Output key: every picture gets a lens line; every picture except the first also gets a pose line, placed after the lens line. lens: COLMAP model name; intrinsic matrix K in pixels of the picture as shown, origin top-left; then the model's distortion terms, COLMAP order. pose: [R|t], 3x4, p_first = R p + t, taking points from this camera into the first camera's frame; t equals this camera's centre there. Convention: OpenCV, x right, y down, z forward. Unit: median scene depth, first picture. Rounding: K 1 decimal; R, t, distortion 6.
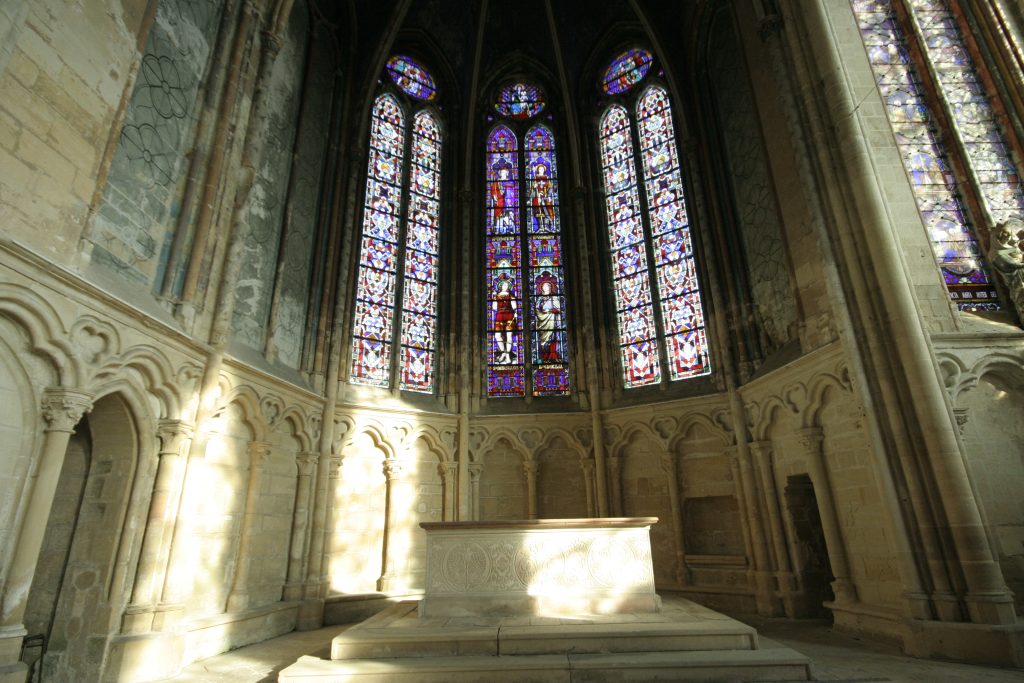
lens RADIAL K [[515.8, 0, 517.1], [0, 515.8, 349.1], [0, 0, 1]] dist [0.004975, 0.001907]
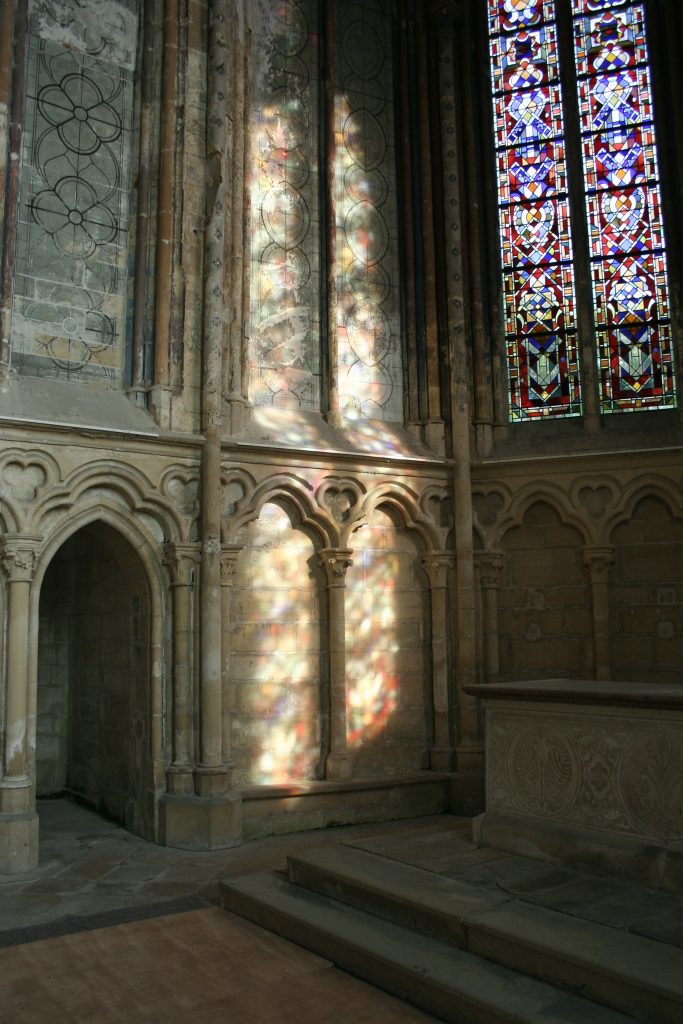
lens RADIAL K [[864.7, 0, 341.8], [0, 864.7, 523.2], [0, 0, 1]] dist [-0.149495, 0.133053]
pose [[0.607456, -0.087891, -0.789476, 0.255624], [0.265546, 0.959151, 0.097542, 0.026527], [0.748654, -0.268895, 0.605981, 0.218916]]
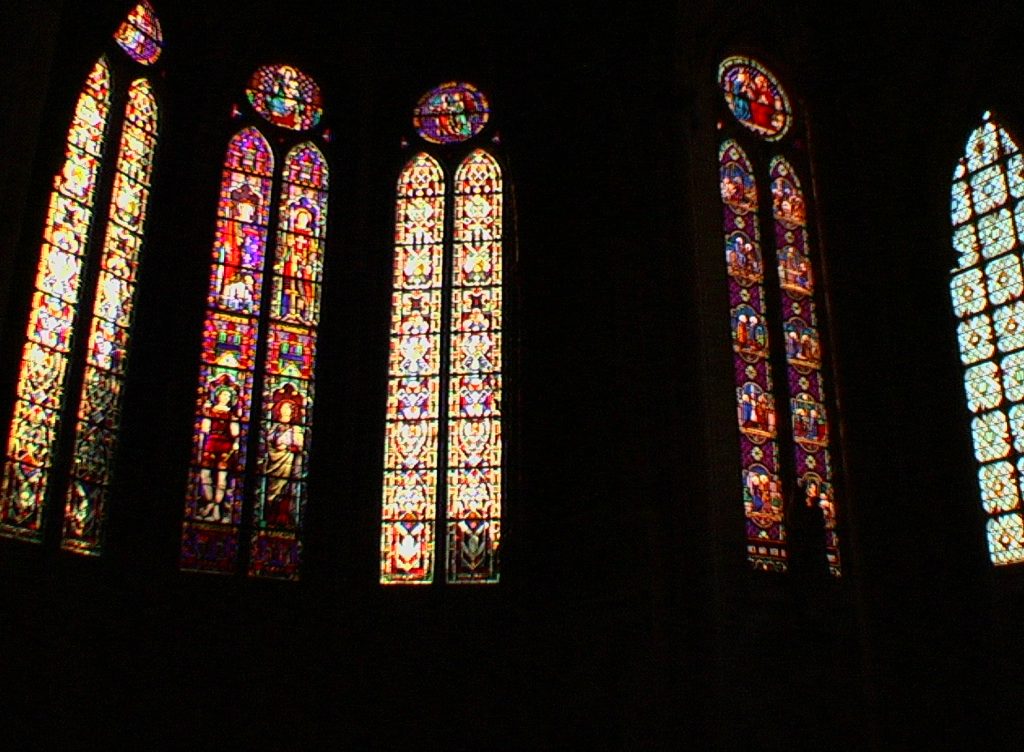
lens RADIAL K [[1103.6, 0, 513.5], [0, 1103.6, 353.2], [0, 0, 1]] dist [-0.127129, 0.183484]
pose [[0.878205, 0.196130, 0.436222, -0.325579], [-0.182797, 0.980451, -0.072813, -0.145856], [-0.441975, -0.015795, 0.896888, -0.399927]]
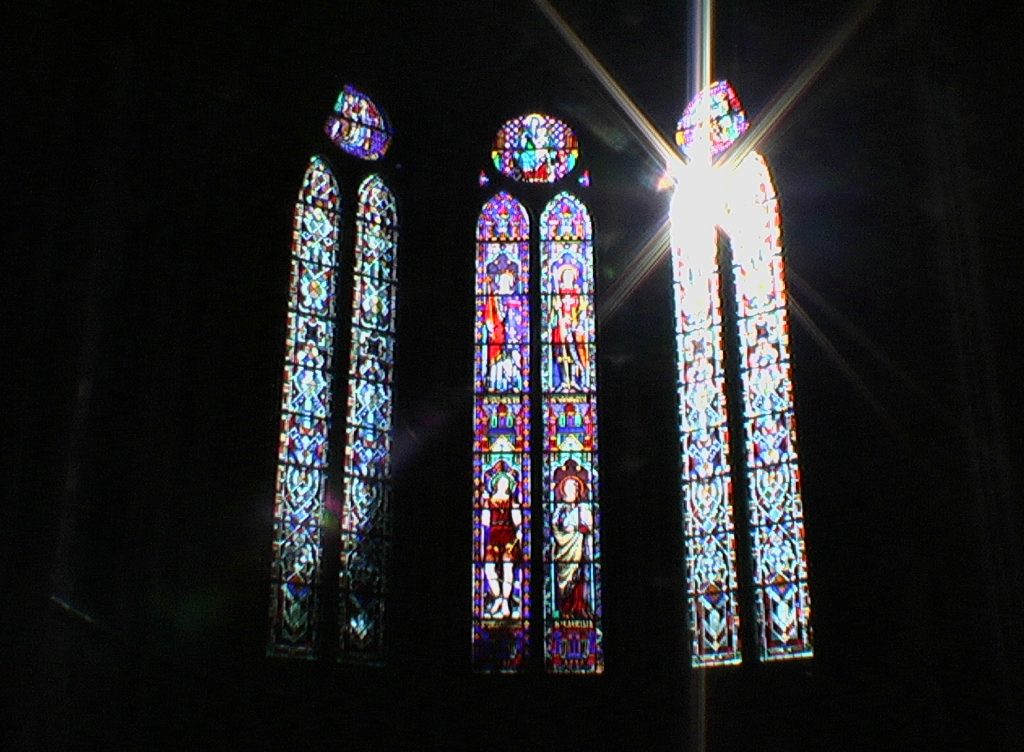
lens RADIAL K [[1363.7, 0, 509.2], [0, 1363.7, 360.4], [0, 0, 1]] dist [-0.020580, 0.022783]
pose [[0.999680, 0.021800, -0.012813, 0.001529], [-0.022281, 0.999004, -0.038657, -0.212403], [0.011958, 0.038930, 0.999170, -0.636395]]
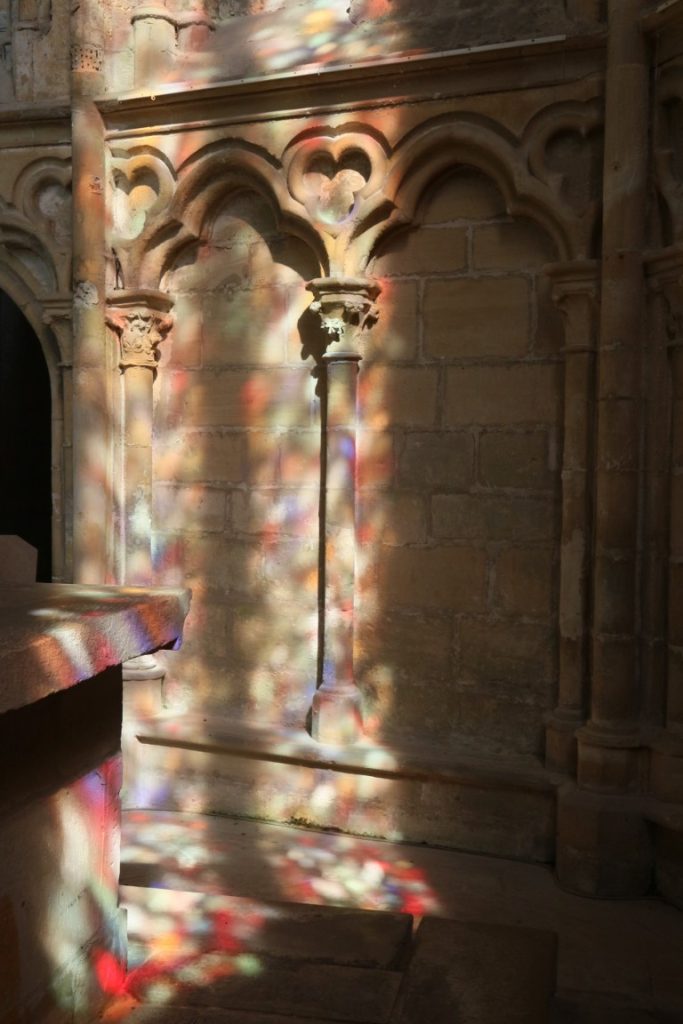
lens RADIAL K [[1129.5, 0, 325.8], [0, 1129.5, 521.7], [0, 0, 1]] dist [0.010077, -0.010061]
pose [[-0.214818, 0.079533, -0.973410, 0.140334], [0.322208, 0.946648, 0.006240, 0.205610], [0.921974, -0.312300, -0.228983, 0.718644]]
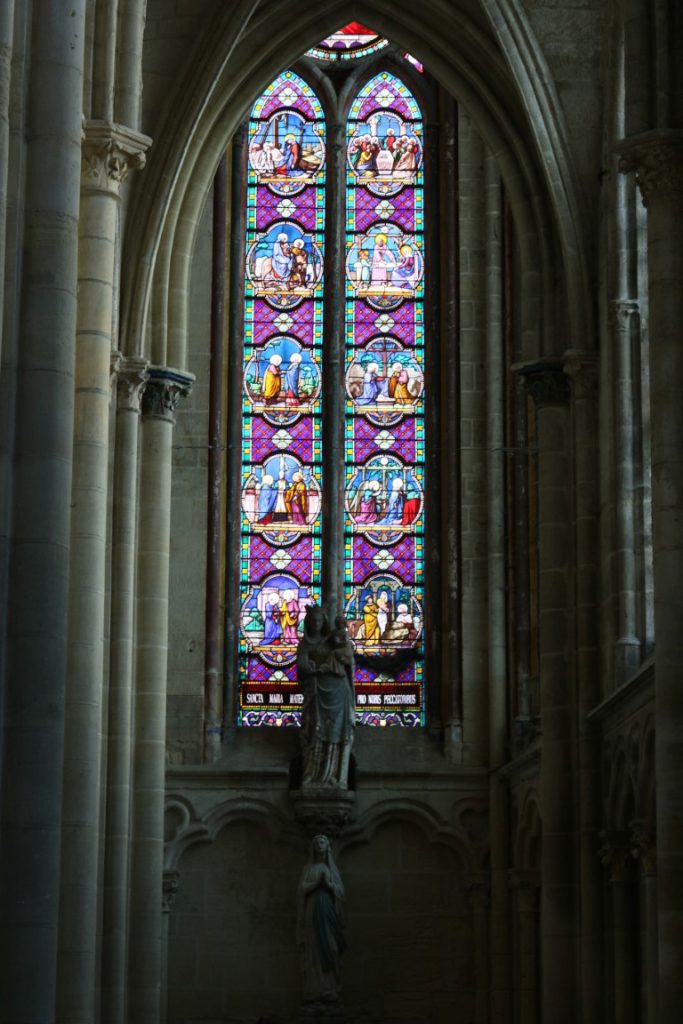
lens RADIAL K [[2195.8, 0, 342.0], [0, 2195.8, 534.4], [0, 0, 1]] dist [0.028455, -0.033983]
pose [[0.999240, 0.032592, 0.021372, 0.553703], [-0.034938, 0.992089, 0.120576, -0.425585], [-0.017273, -0.121231, 0.992474, -1.186626]]
